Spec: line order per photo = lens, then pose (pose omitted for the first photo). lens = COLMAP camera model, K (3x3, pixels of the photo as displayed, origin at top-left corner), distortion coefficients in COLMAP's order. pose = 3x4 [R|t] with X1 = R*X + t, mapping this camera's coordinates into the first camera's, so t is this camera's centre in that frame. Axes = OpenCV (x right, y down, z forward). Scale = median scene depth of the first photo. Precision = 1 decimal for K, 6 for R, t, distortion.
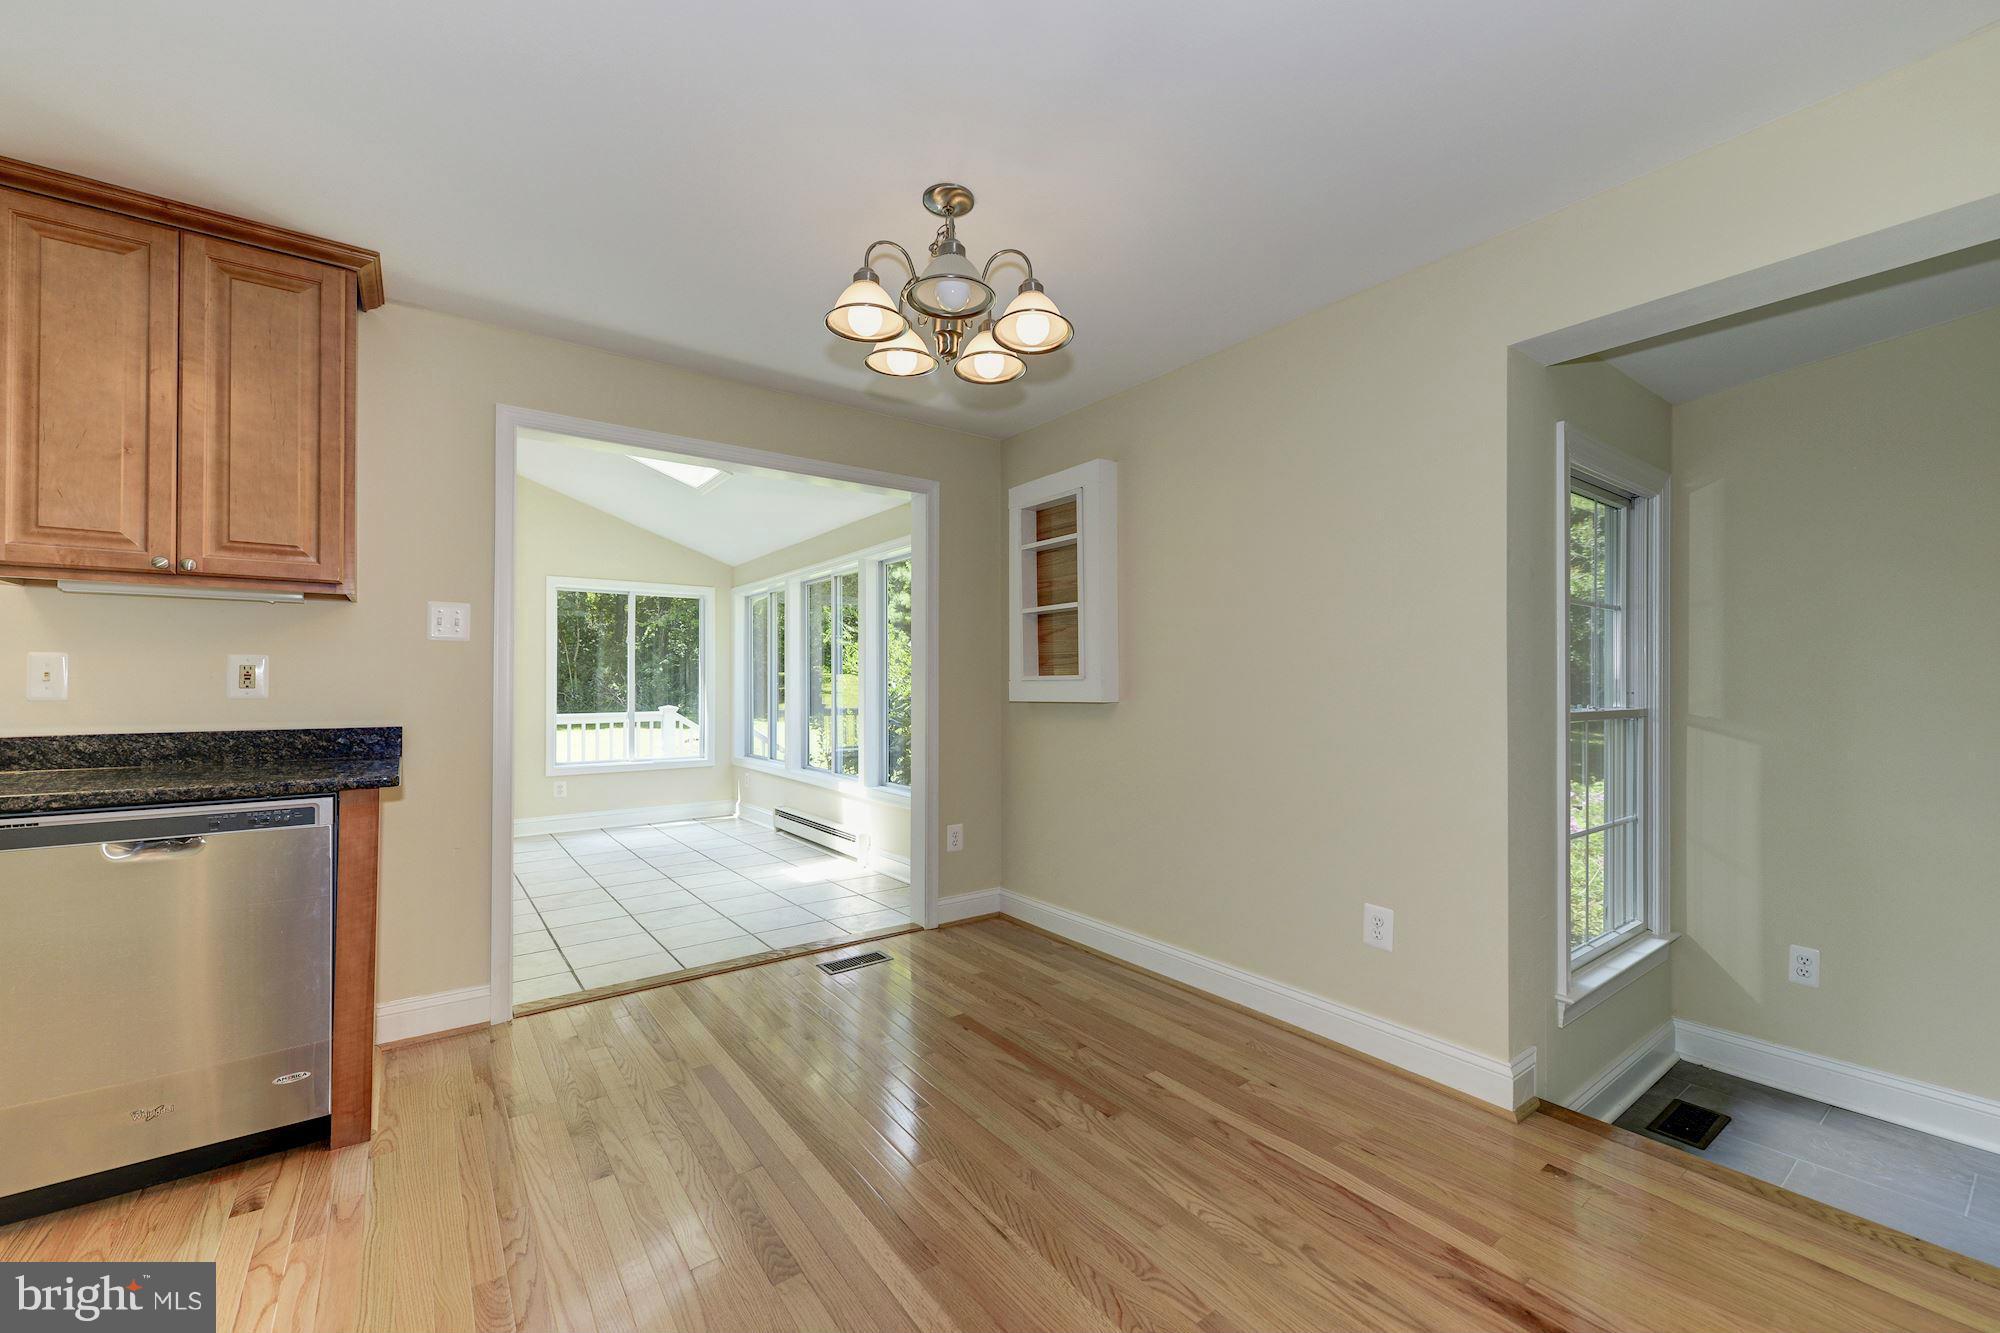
lens RADIAL K [[793.1, 0, 1001.0], [0, 793.1, 677.2], [0, 0, 1]] dist [0.003718, -0.001076]
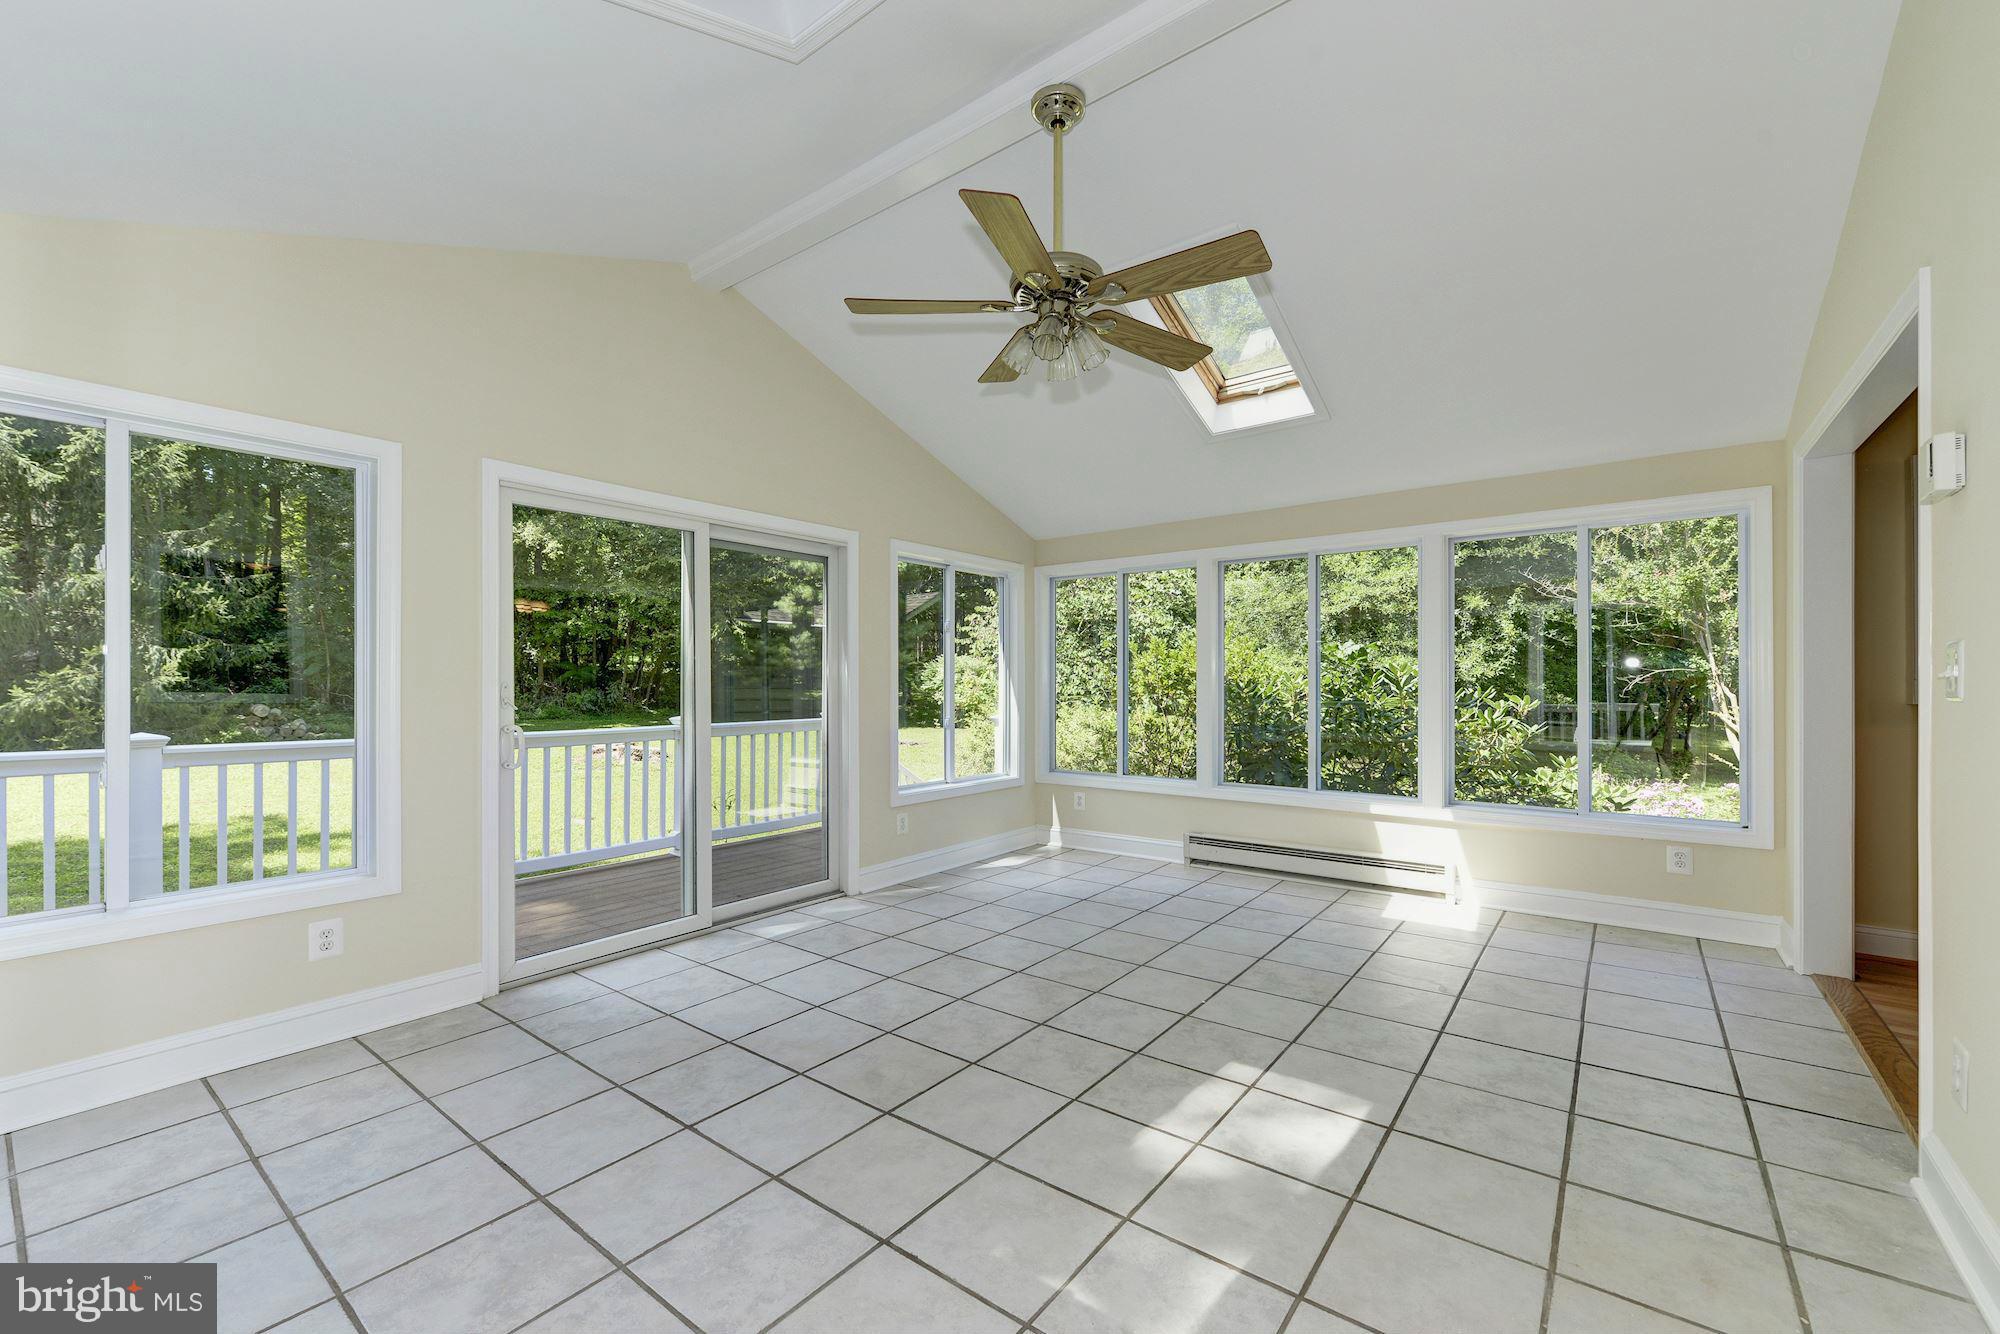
lens RADIAL K [[793.1, 0, 1001.0], [0, 793.1, 677.7], [0, 0, 1]] dist [0.003718, -0.001076]
pose [[0.964121, 0.002952, 0.265446, -1.897391], [-0.002997, 0.999995, -0.000234, 0.010322], [-0.265446, -0.000570, 0.964126, 0.717924]]
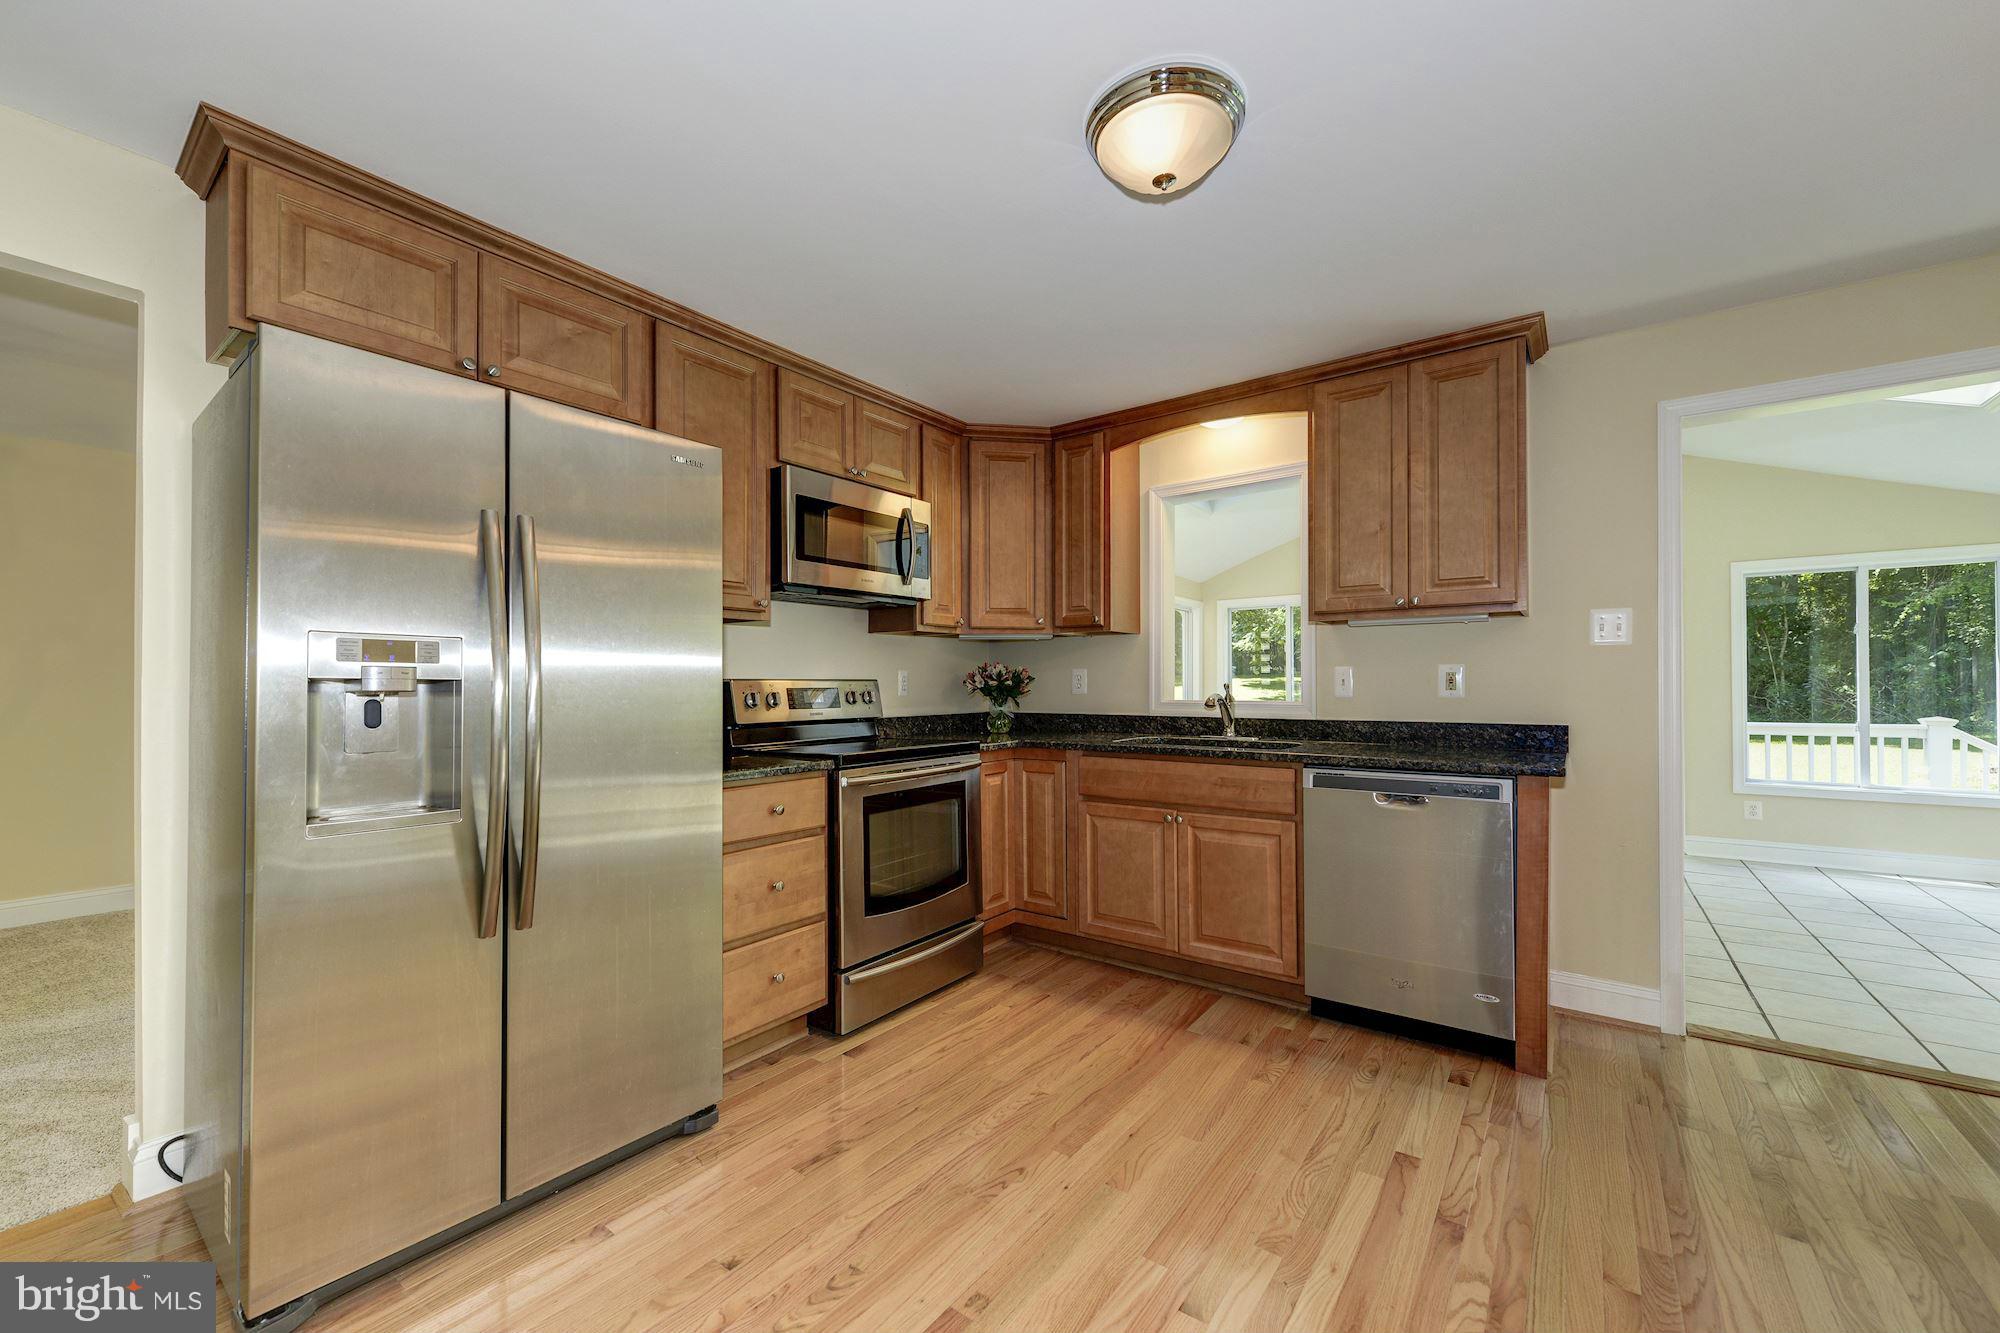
lens RADIAL K [[793.1, 0, 1001.0], [0, 793.1, 677.2], [0, 0, 1]] dist [0.003718, -0.001076]
pose [[0.297828, -0.010555, -0.954561, 0.074692], [0.007289, 0.999935, -0.008783, -0.001049], [0.954592, -0.004342, 0.297886, -0.092319]]
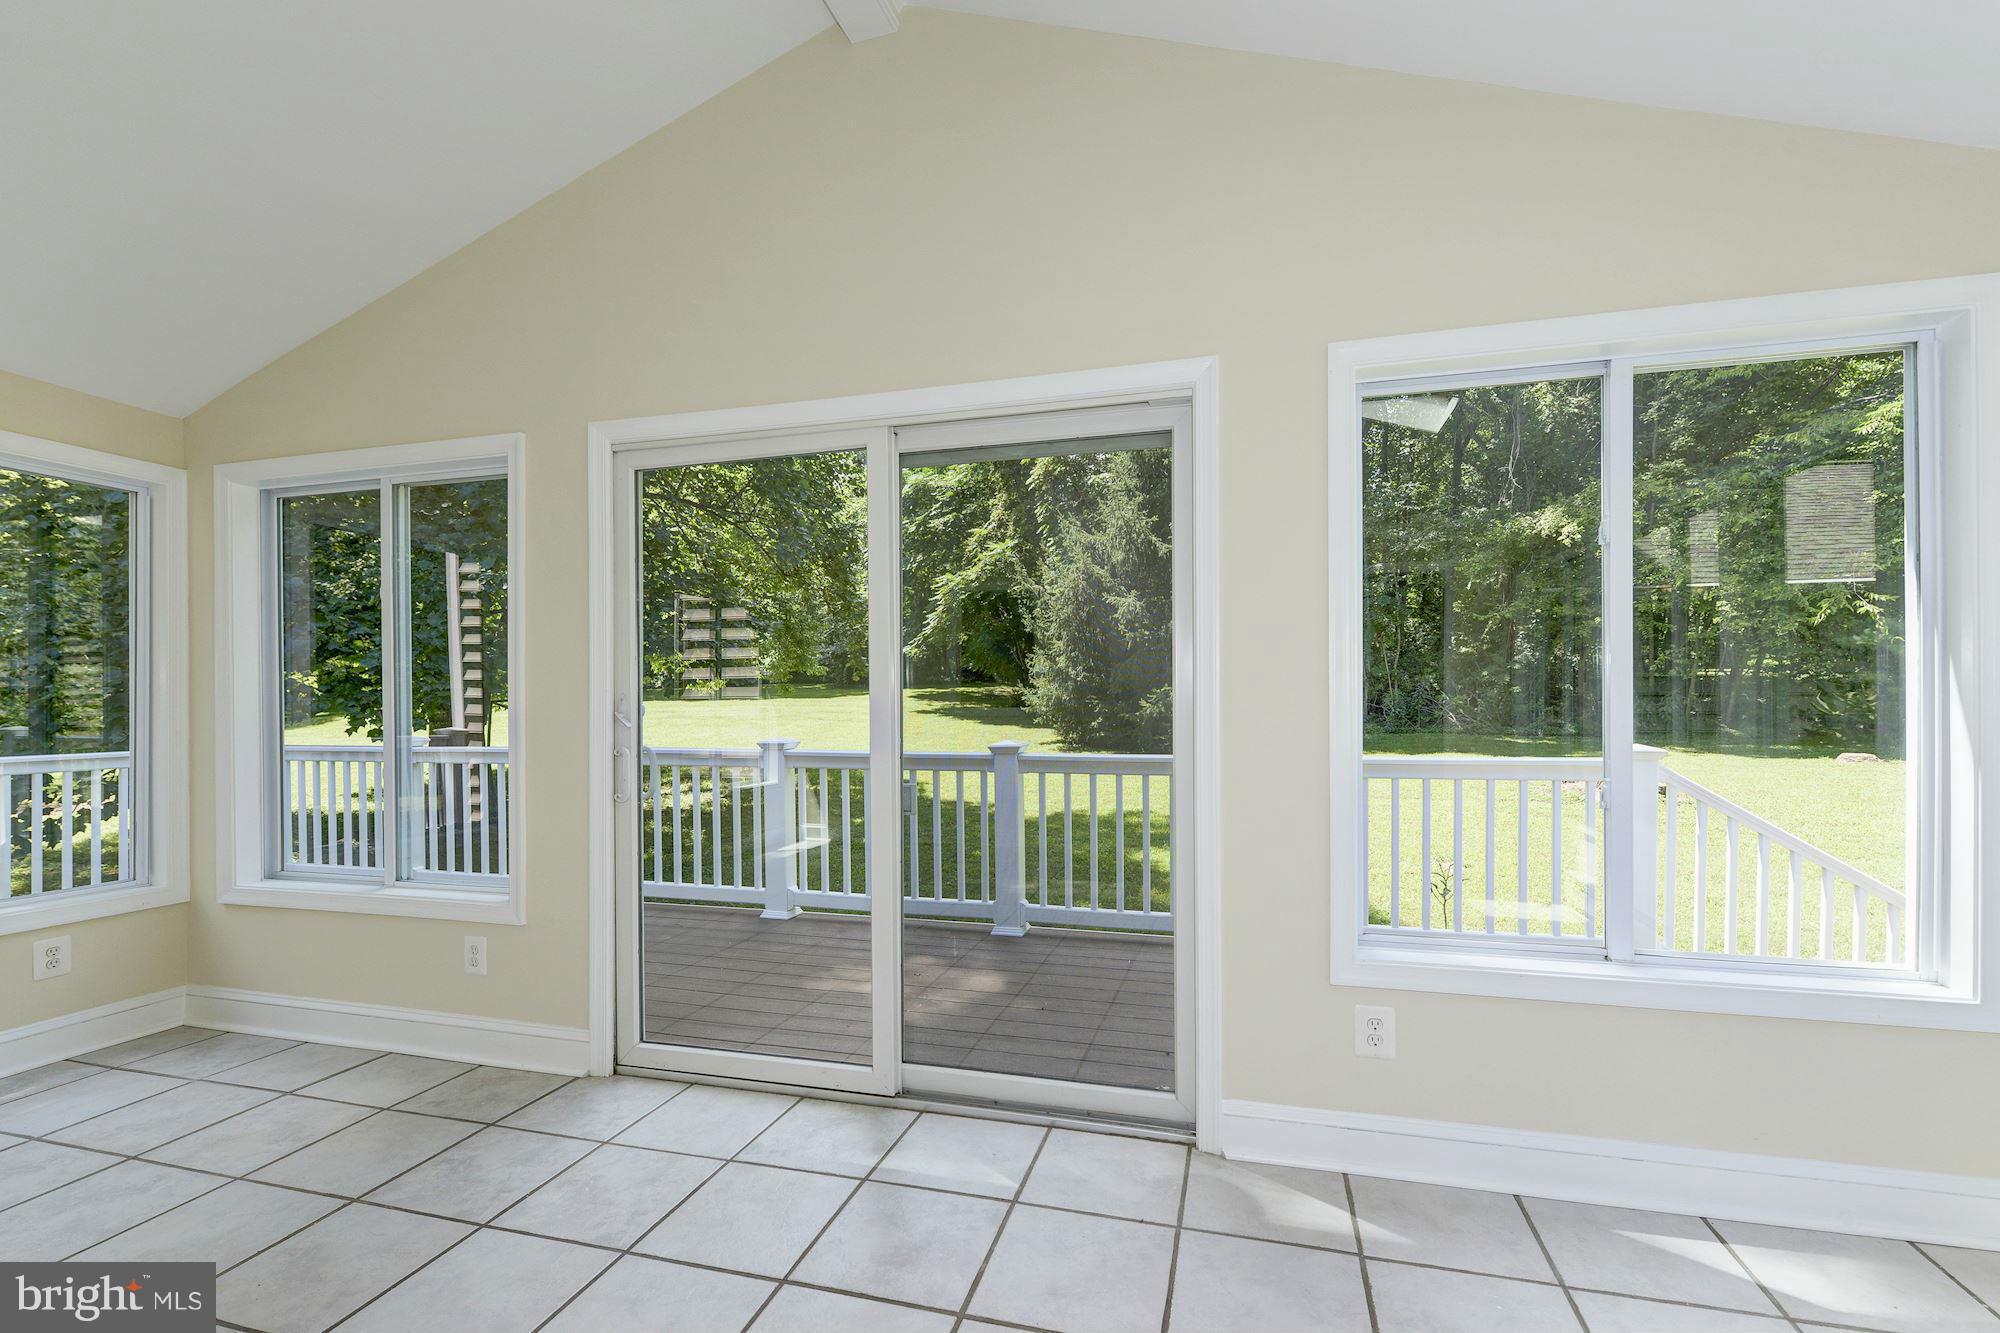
lens RADIAL K [[850.3, 0, 1011.2], [0, 850.3, 691.3], [0, 0, 1]] dist [0.002081, -0.000171]
pose [[0.617583, -0.008459, -0.786460, -1.088373], [0.010491, 0.999942, -0.002518, 0.028287], [0.786435, -0.006696, 0.617636, 1.962549]]
